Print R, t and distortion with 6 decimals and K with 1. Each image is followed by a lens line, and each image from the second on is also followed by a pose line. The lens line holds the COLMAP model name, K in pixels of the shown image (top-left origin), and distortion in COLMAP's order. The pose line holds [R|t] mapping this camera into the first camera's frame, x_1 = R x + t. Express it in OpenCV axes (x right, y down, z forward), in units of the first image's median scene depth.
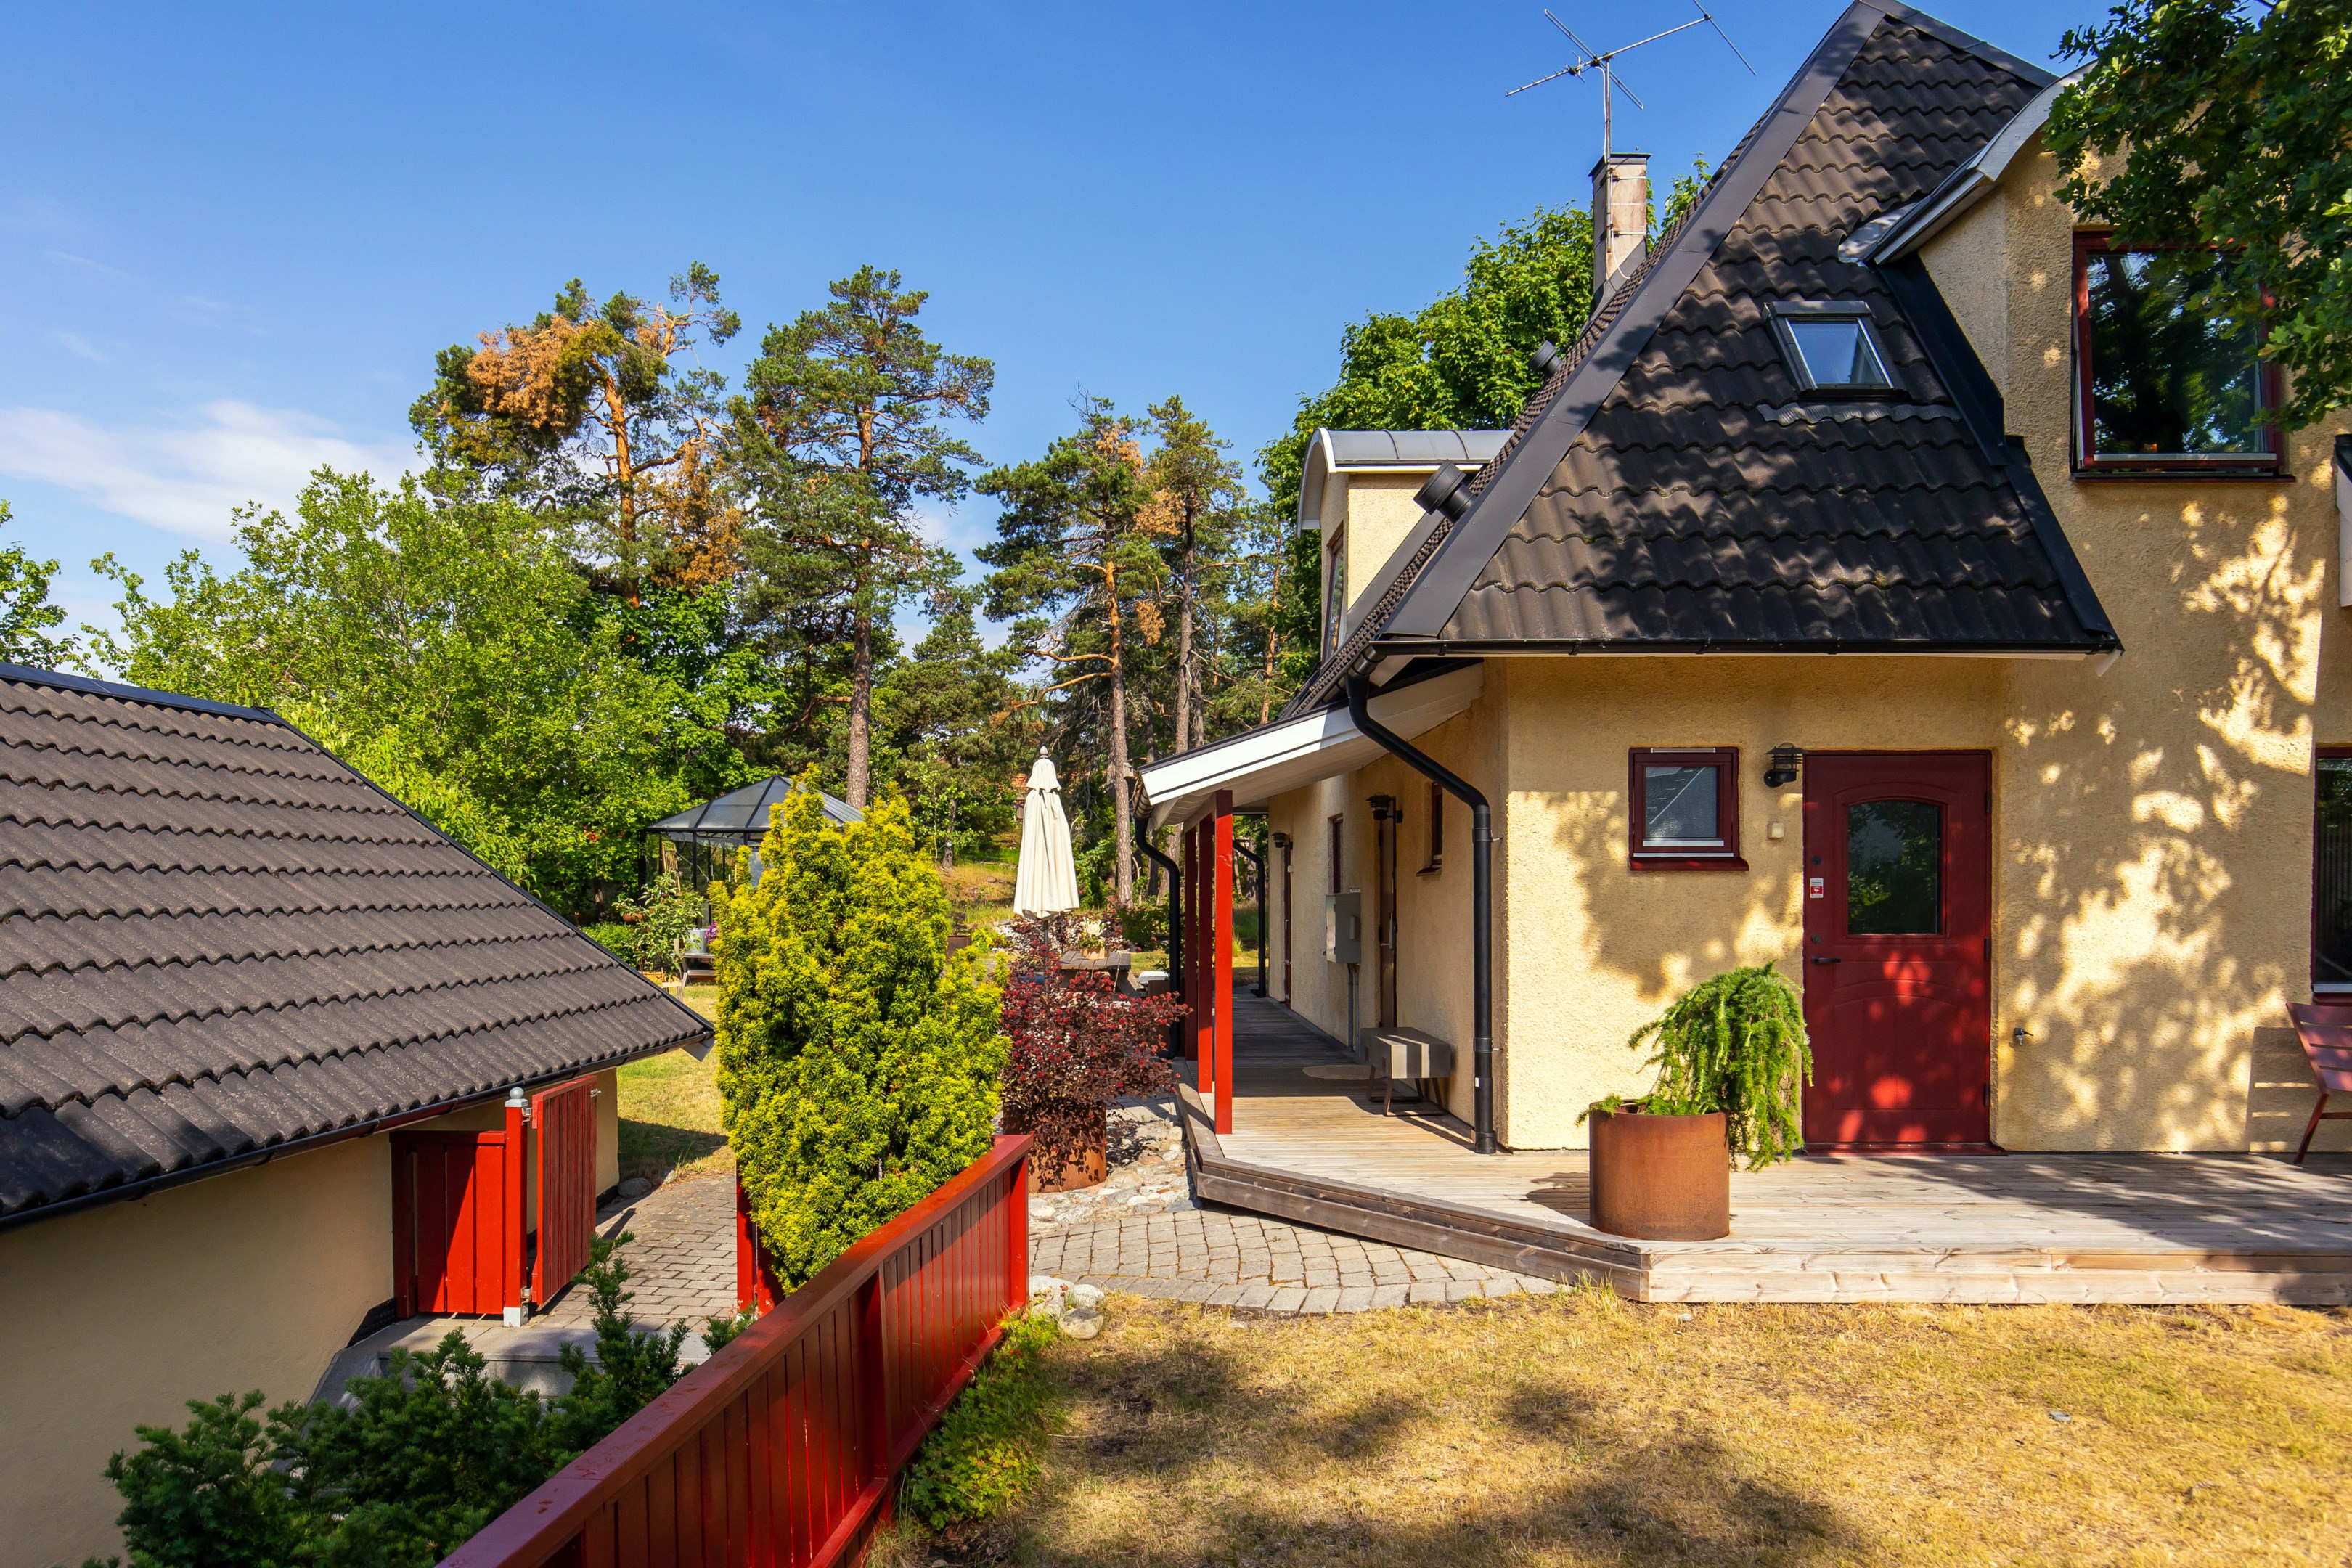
lens RADIAL K [[1469.9, 0, 1172.3], [0, 1469.9, 898.9], [0, 0, 1]] dist [0.003549, 0.000665]
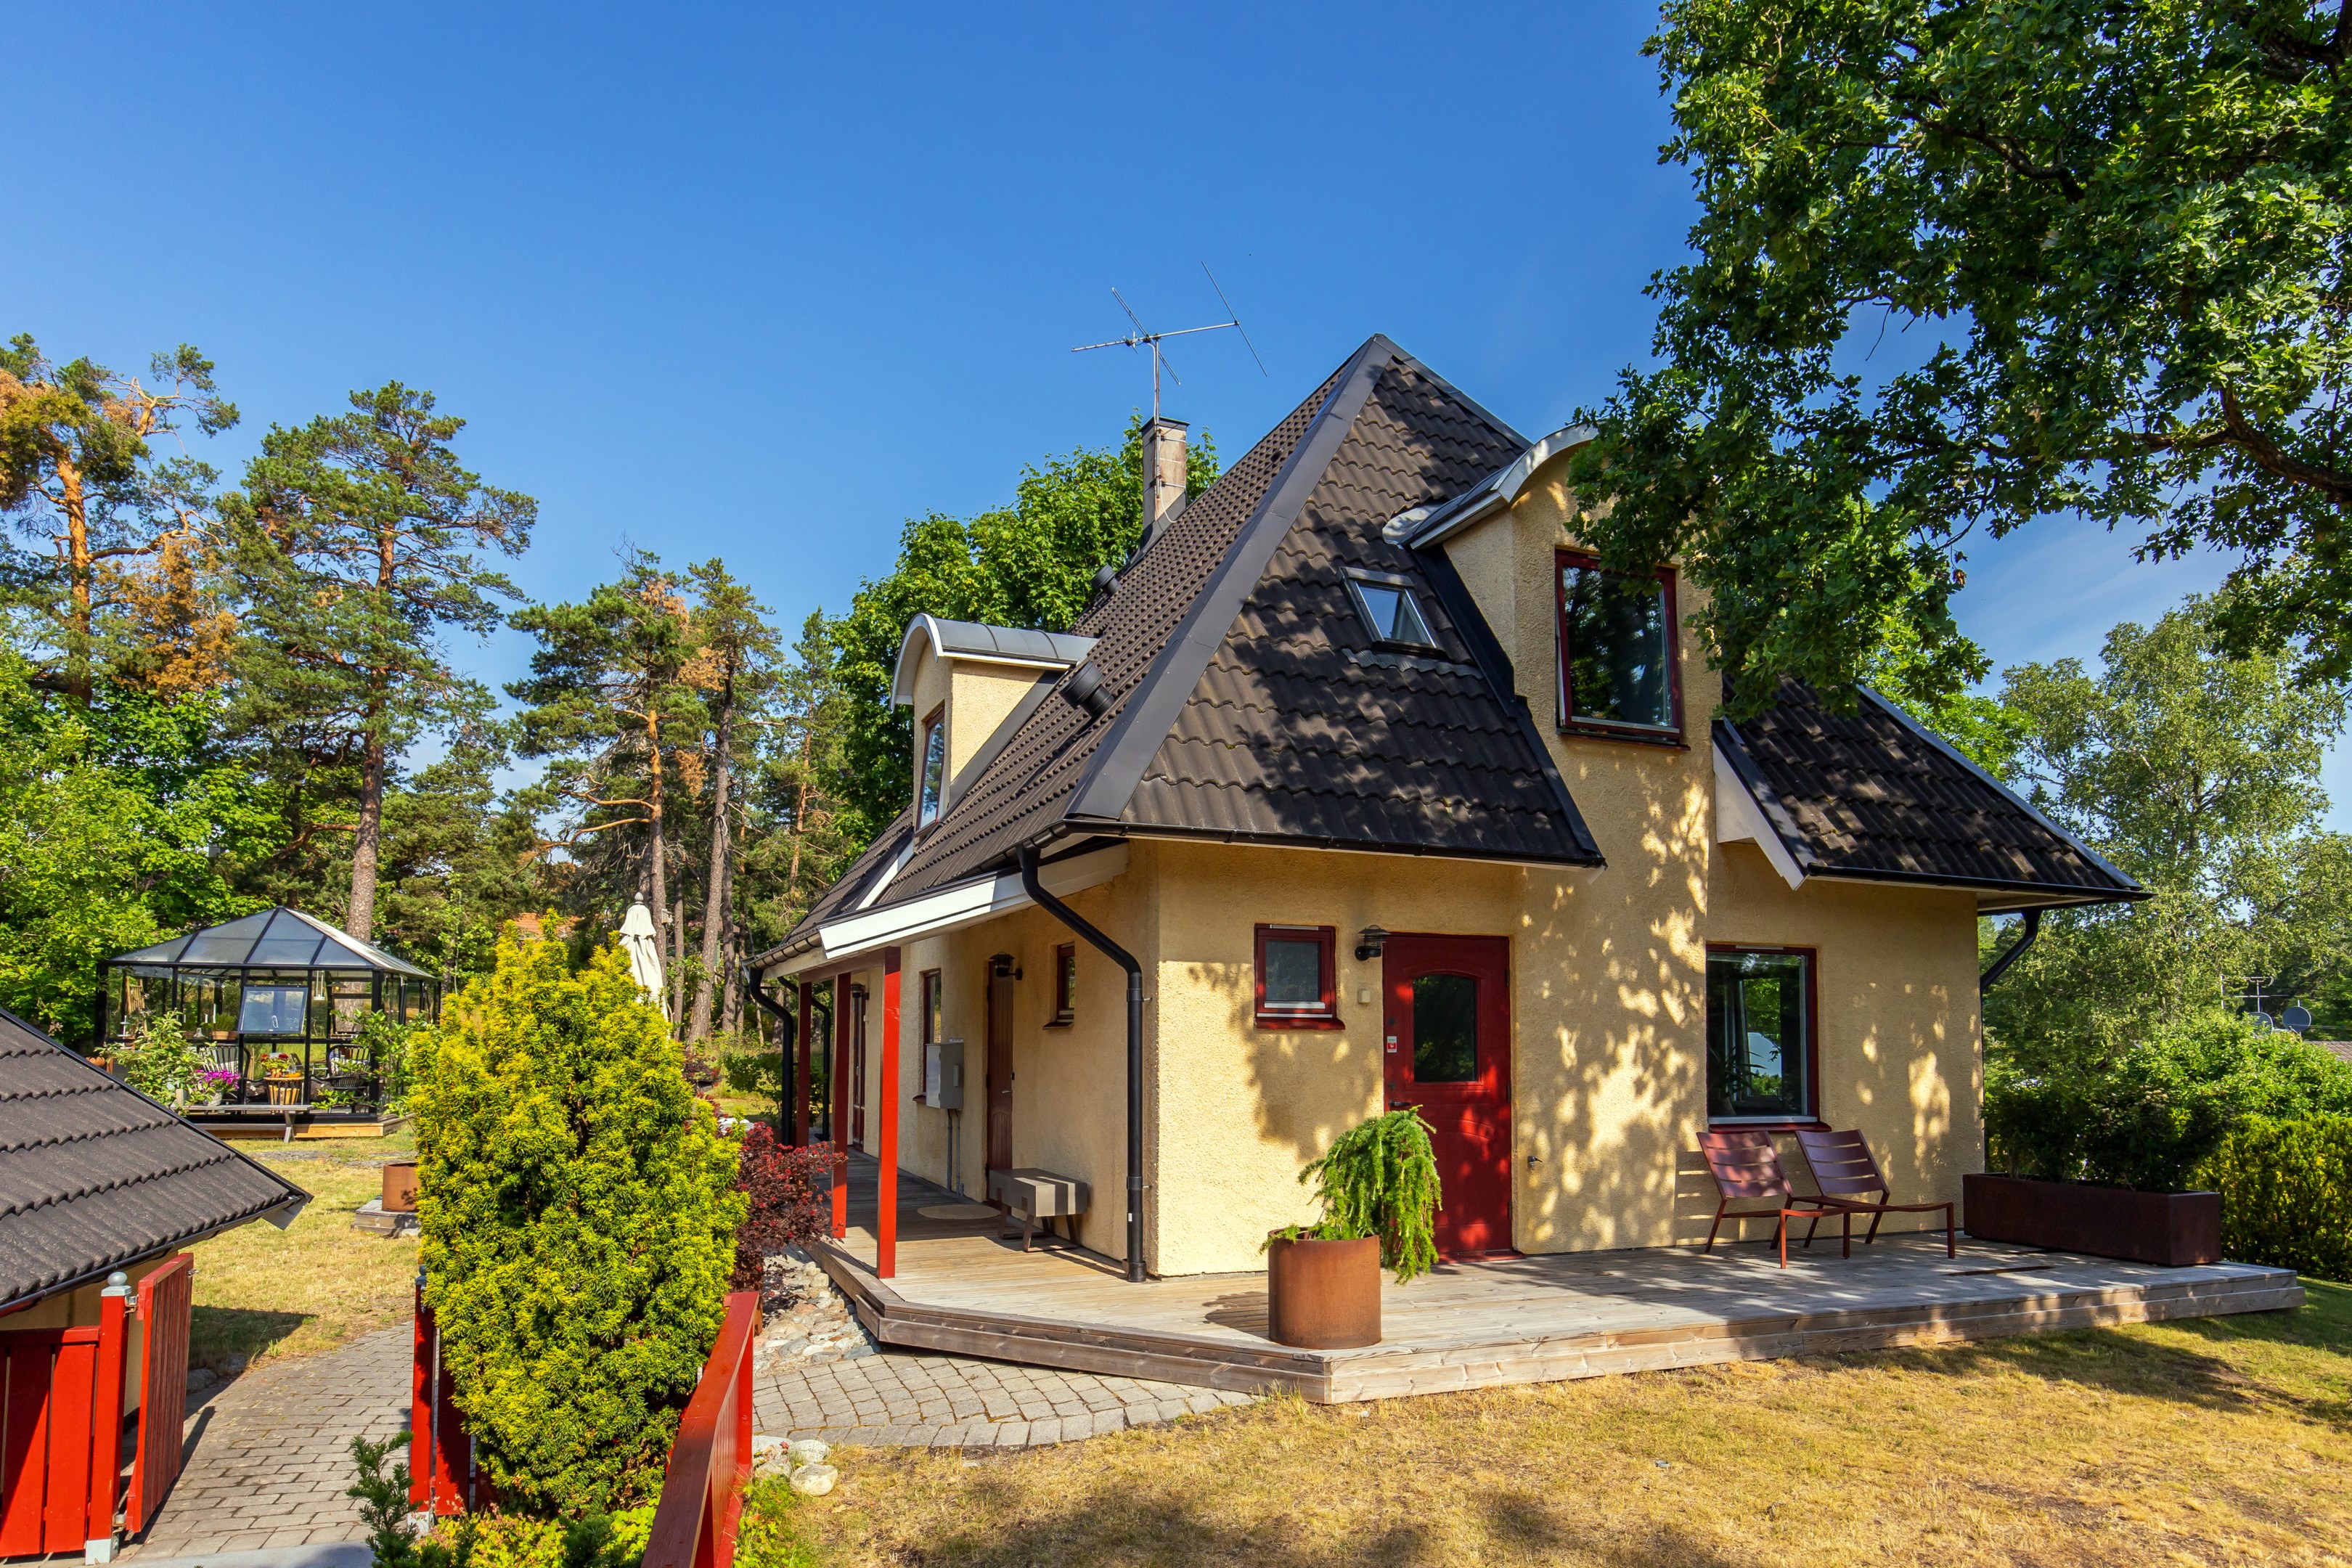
lens RADIAL K [[1354.4, 0, 1182.1], [0, 1354.4, 950.7], [0, 0, 1]] dist [0.001763, -0.001571]
pose [[0.923604, 0.033013, 0.381923, -0.152418], [-0.007013, 0.997573, -0.069271, -0.005836], [-0.383283, 0.061301, 0.921595, 0.028103]]
